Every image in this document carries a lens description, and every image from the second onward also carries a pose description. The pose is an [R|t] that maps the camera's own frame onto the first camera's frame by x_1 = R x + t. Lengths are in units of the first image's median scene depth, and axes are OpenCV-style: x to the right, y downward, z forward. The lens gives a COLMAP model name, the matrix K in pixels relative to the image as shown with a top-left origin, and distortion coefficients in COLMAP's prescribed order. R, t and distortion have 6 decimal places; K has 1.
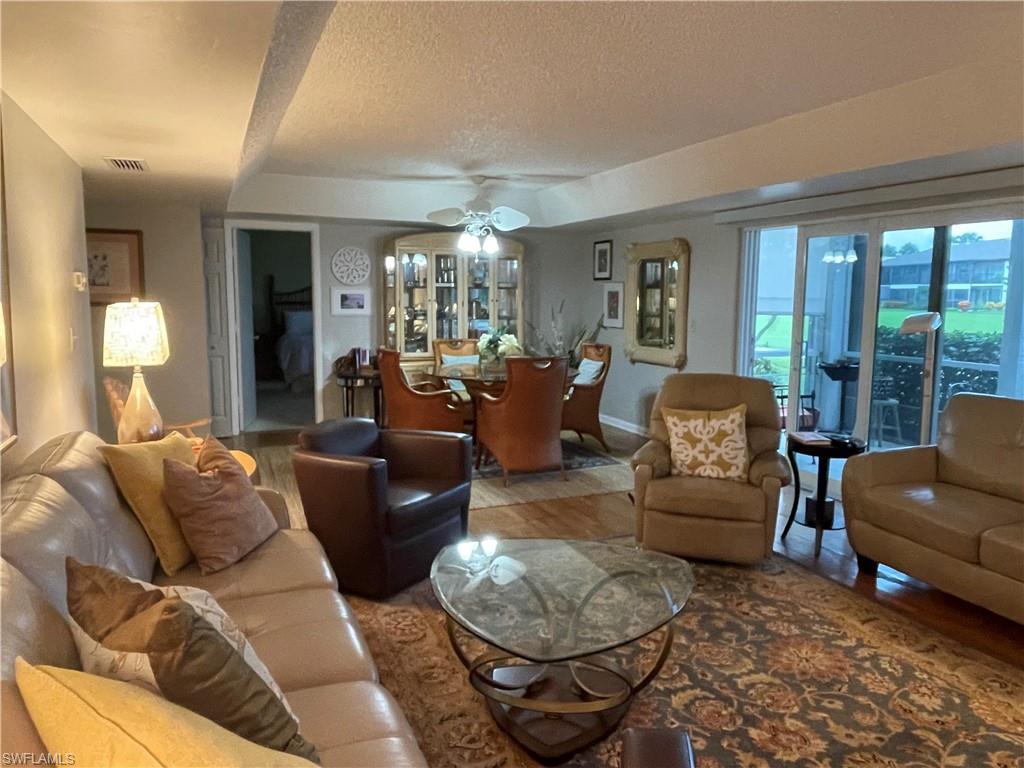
lens RADIAL K [[700.6, 0, 512.0], [0, 700.6, 384.0], [0, 0, 1]] dist [0.003730, -0.018424]
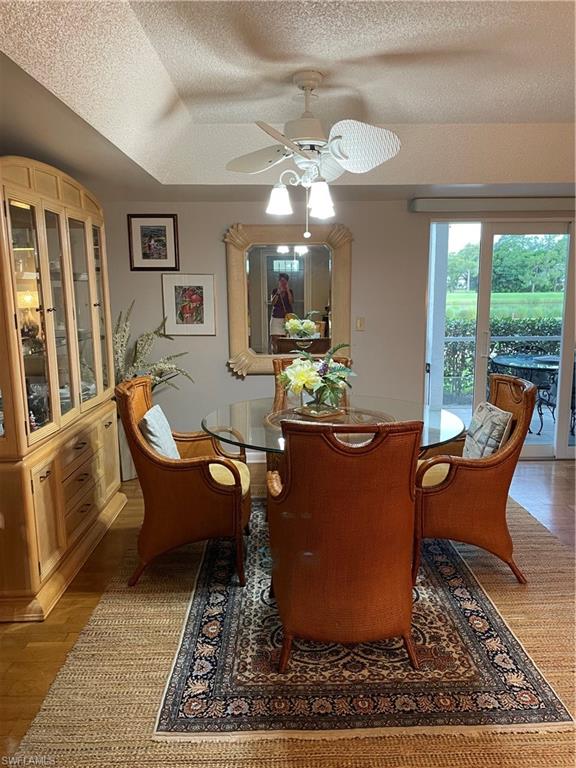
lens RADIAL K [[583.6, 0, 300.1], [0, 583.6, 382.6], [0, 0, 1]] dist [0.094407, -0.124246]
pose [[0.370992, -0.159374, 0.914858, -0.687942], [0.125231, 0.984750, 0.120766, -0.161045], [-0.920153, 0.069765, 0.385293, 1.151751]]
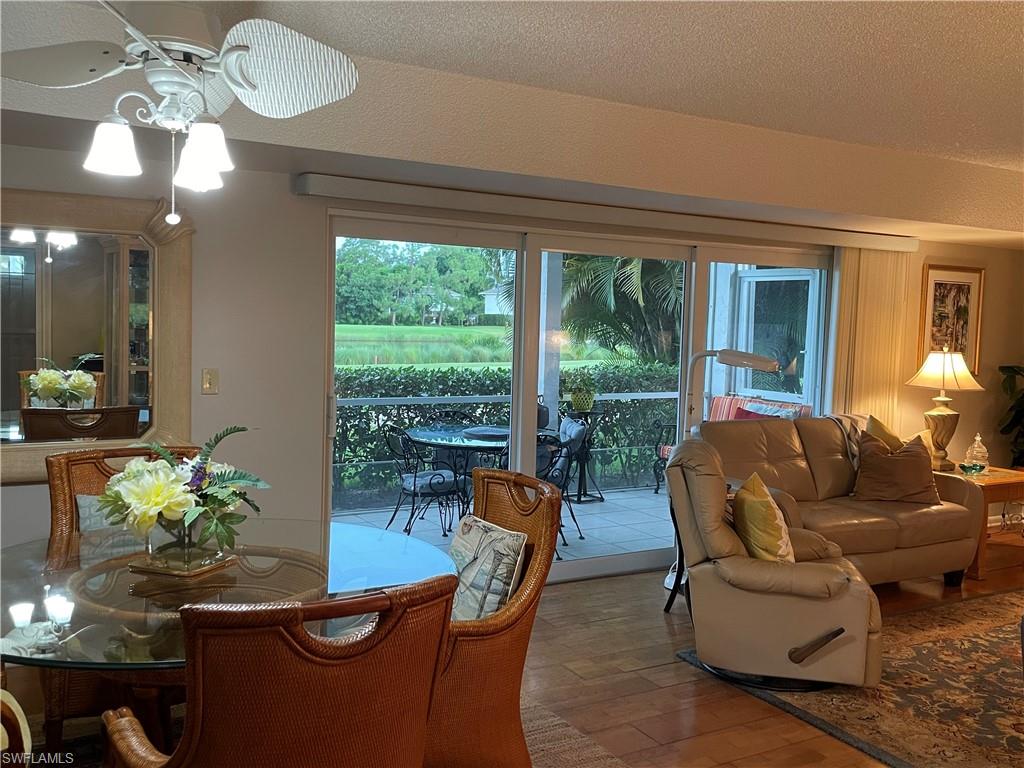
lens RADIAL K [[929.5, 0, 524.8], [0, 929.5, 373.3], [0, 0, 1]] dist [0.102842, -0.147435]
pose [[-0.132553, -0.070437, 0.988670, -0.625785], [0.094484, 0.992031, 0.083345, -0.181472], [-0.986662, 0.104461, -0.124841, 1.261786]]
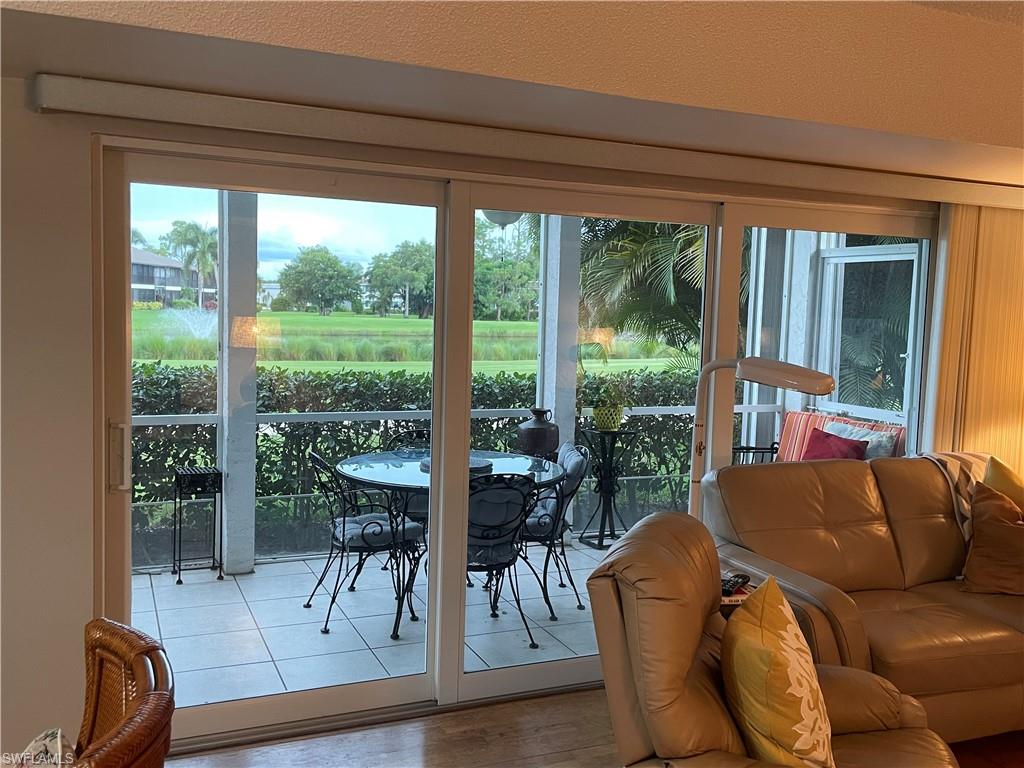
lens RADIAL K [[932.2, 0, 522.5], [0, 932.2, 381.9], [0, 0, 1]] dist [0.110864, -0.196160]
pose [[-0.012980, -0.084779, 0.996315, -0.243927], [0.096491, 0.991643, 0.085638, -0.152029], [-0.995249, 0.097247, -0.004691, 1.049770]]
